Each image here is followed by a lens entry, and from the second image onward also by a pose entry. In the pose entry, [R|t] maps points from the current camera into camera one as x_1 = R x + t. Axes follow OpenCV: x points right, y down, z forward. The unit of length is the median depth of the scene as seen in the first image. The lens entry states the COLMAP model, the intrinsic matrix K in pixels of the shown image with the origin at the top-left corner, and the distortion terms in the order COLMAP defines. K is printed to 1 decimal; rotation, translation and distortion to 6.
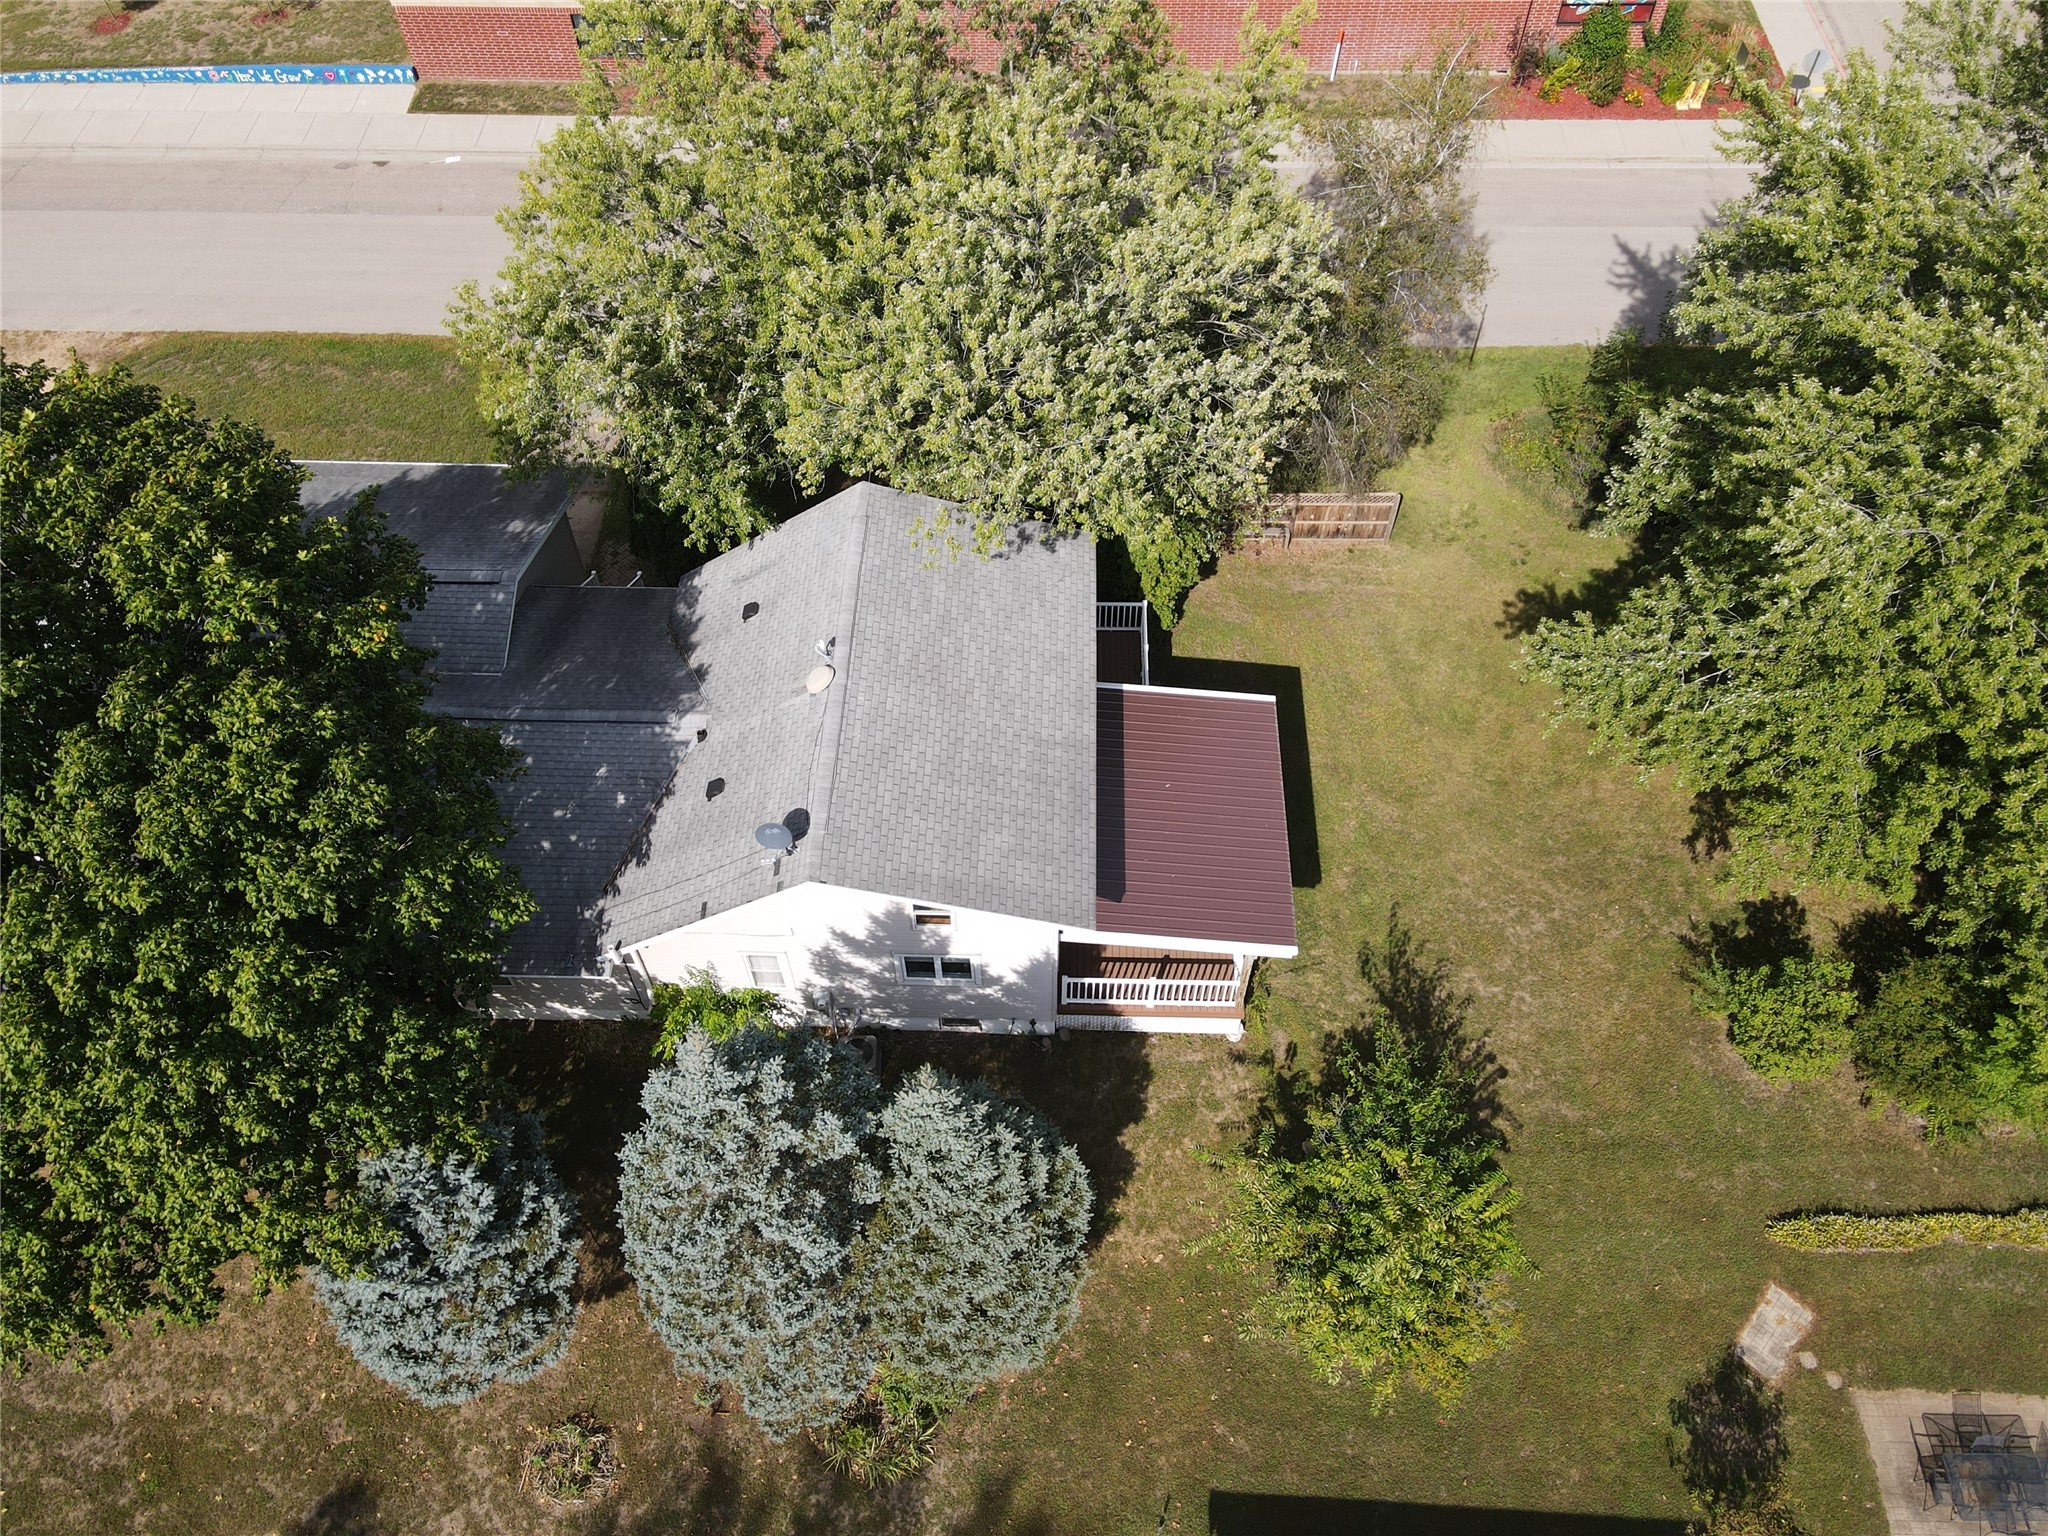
lens RADIAL K [[1501.8, 0, 1023.8], [0, 1501.8, 768.0], [0, 0, 1]] dist [0.019743, 0.005293]
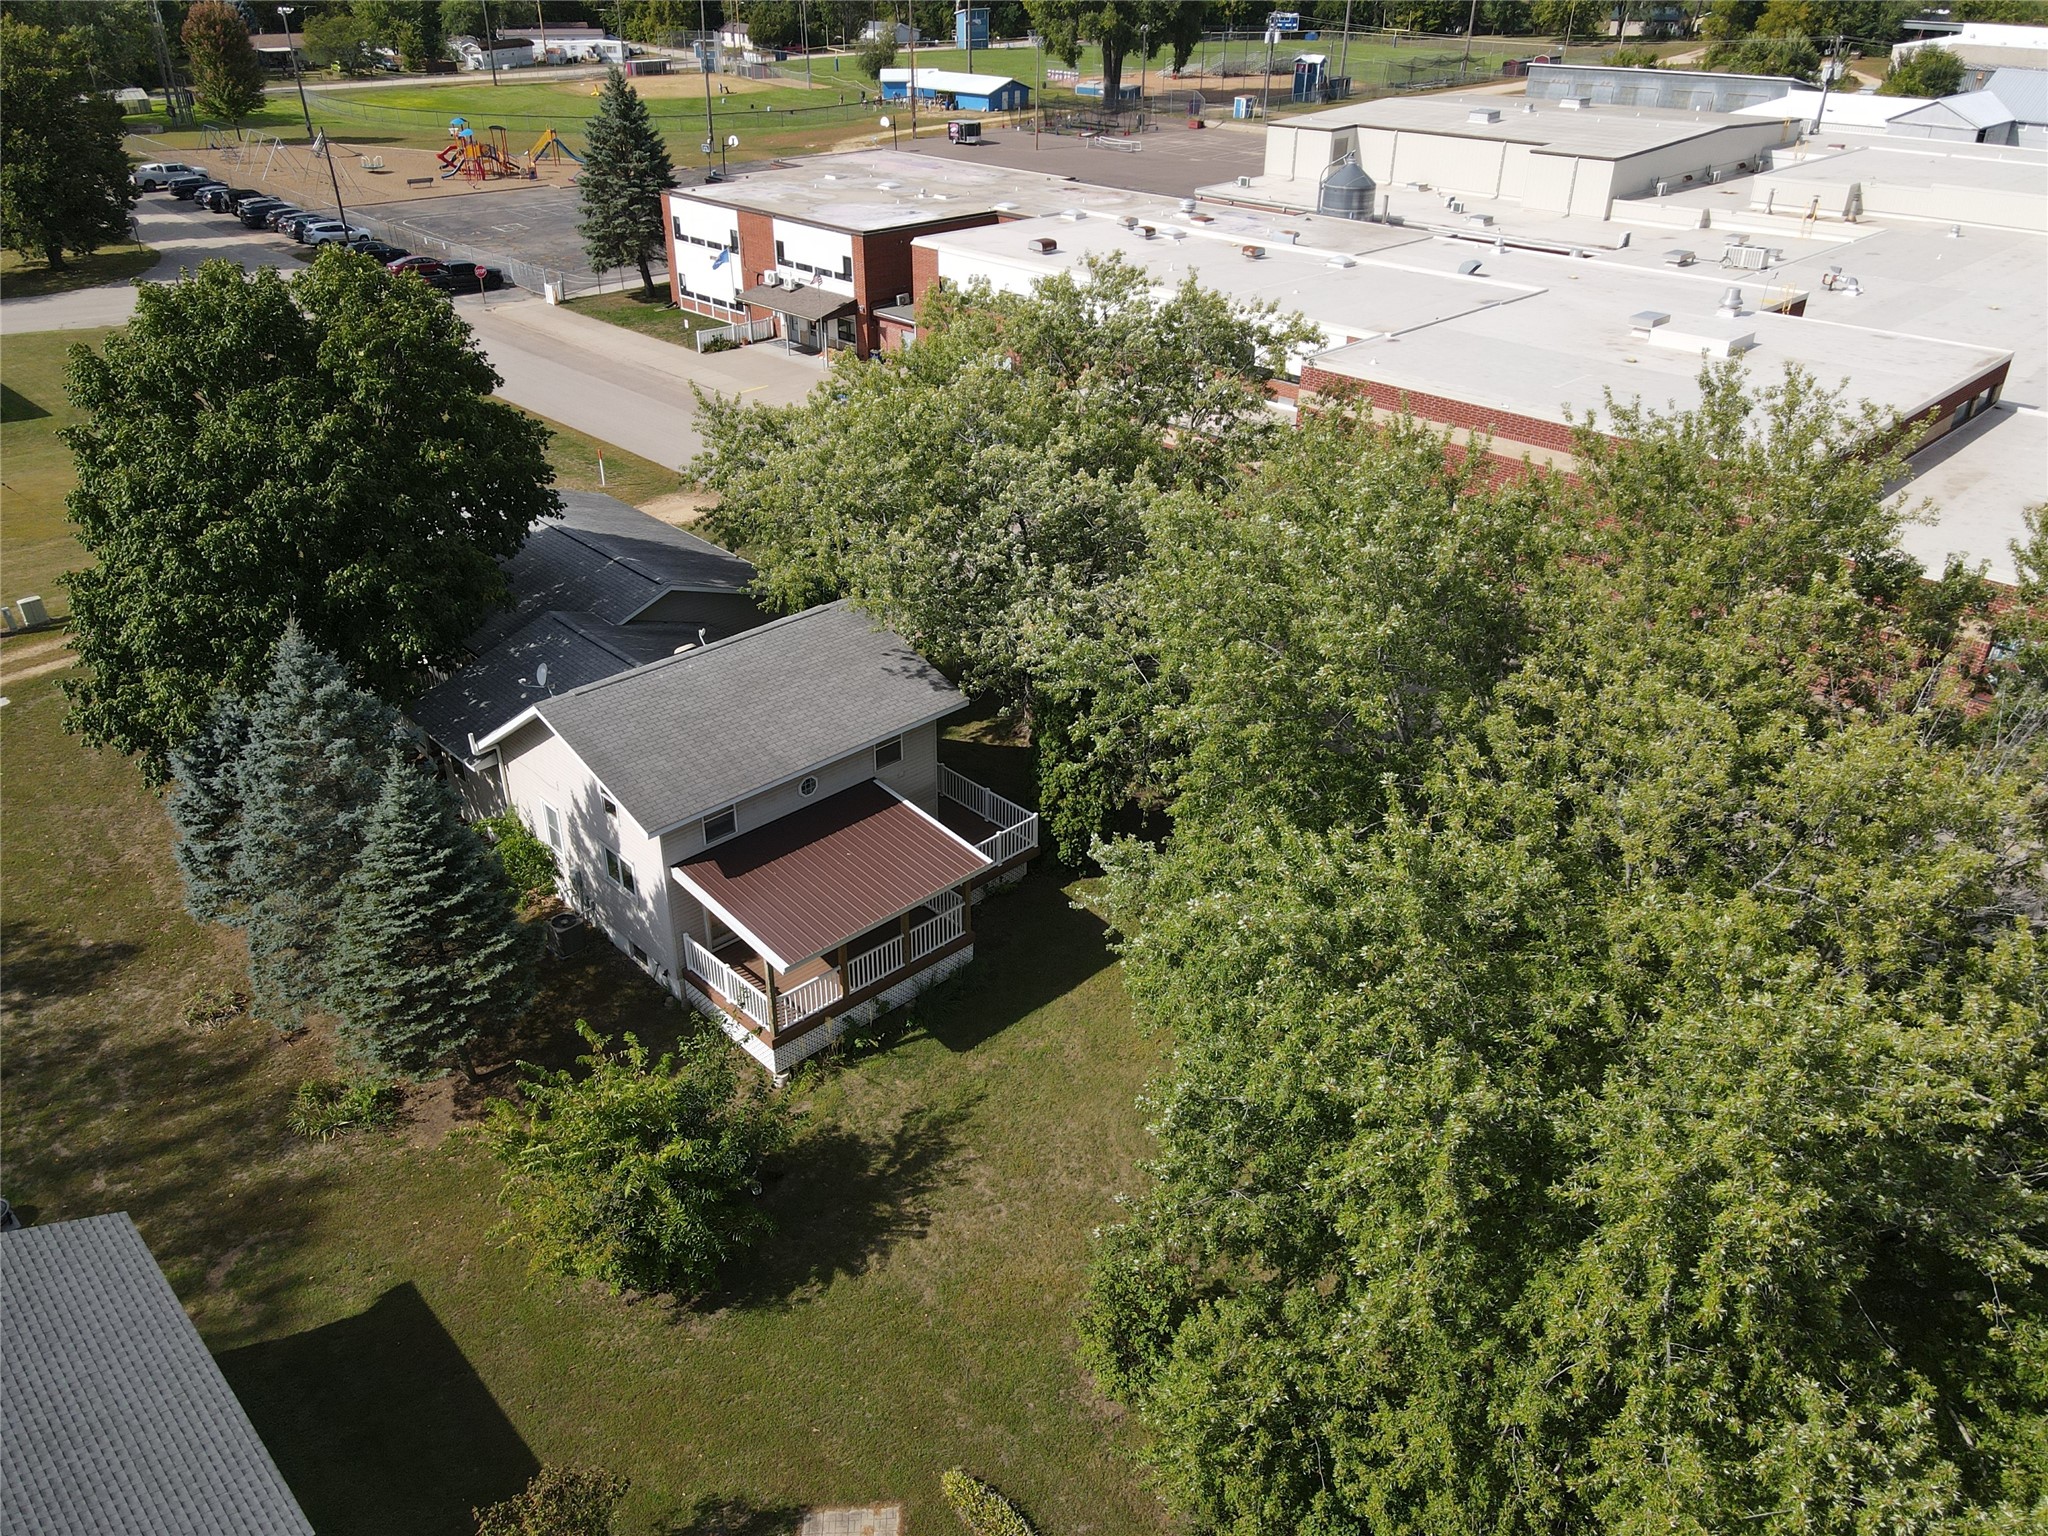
lens RADIAL K [[1501.8, 0, 1024.1], [0, 1501.8, 765.9], [0, 0, 1]] dist [0.019743, 0.005293]
pose [[0.713195, 0.349089, -0.607857, 0.943657], [-0.568121, 0.795823, -0.209536, 0.135235], [0.410599, 0.494776, 0.765902, 0.117291]]
